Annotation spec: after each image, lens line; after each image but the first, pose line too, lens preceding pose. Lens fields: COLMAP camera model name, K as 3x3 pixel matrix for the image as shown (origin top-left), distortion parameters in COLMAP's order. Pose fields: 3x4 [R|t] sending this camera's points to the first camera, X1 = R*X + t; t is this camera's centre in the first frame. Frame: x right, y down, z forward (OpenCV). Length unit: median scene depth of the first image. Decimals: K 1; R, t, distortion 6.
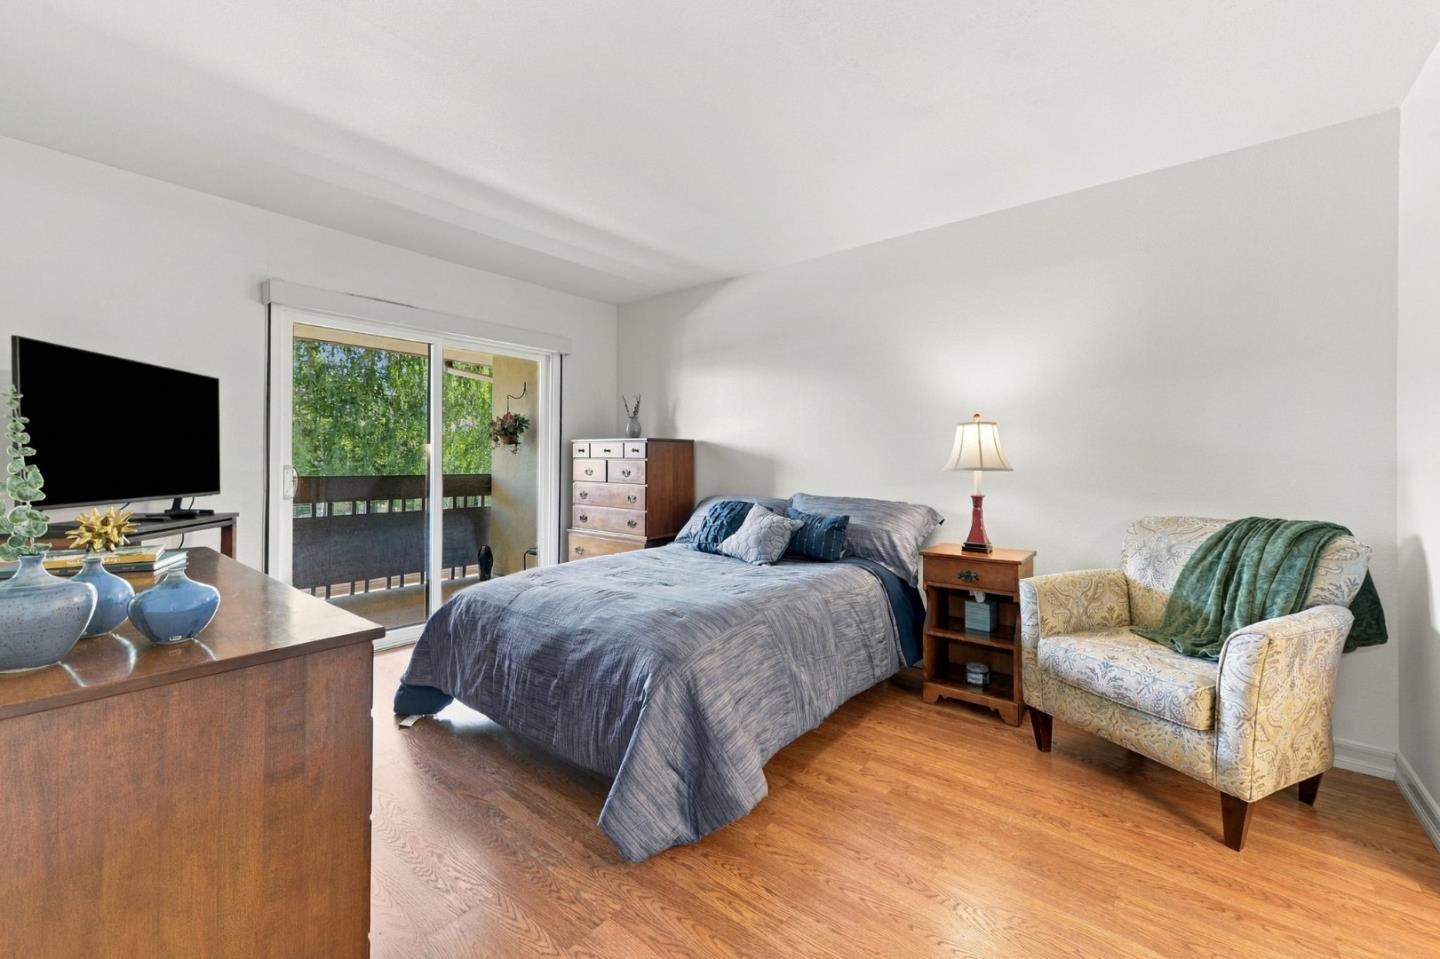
lens RADIAL K [[585.4, 0, 717.9], [0, 585.4, 466.5], [0, 0, 1]] dist [-0.003034, -0.000043]
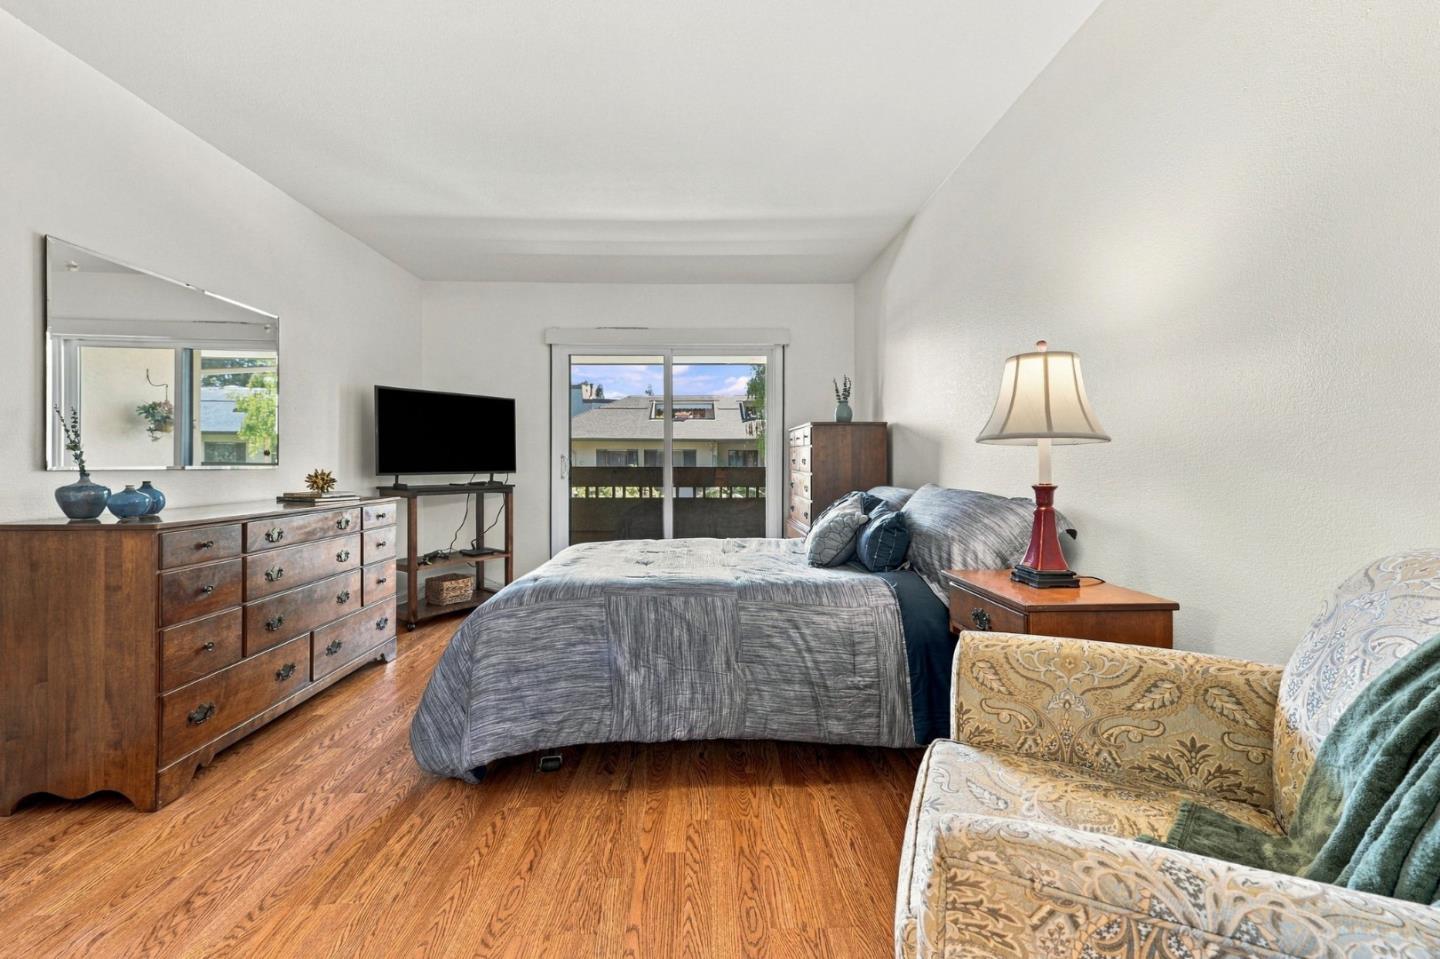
lens RADIAL K [[585.4, 0, 718.6], [0, 585.4, 477.0], [0, 0, 1]] dist [-0.003034, -0.000043]
pose [[0.654187, 0.007330, -0.756297, 0.666259], [-0.000905, 0.999960, 0.008909, 0.038910], [0.756332, -0.005144, 0.654167, 0.394051]]
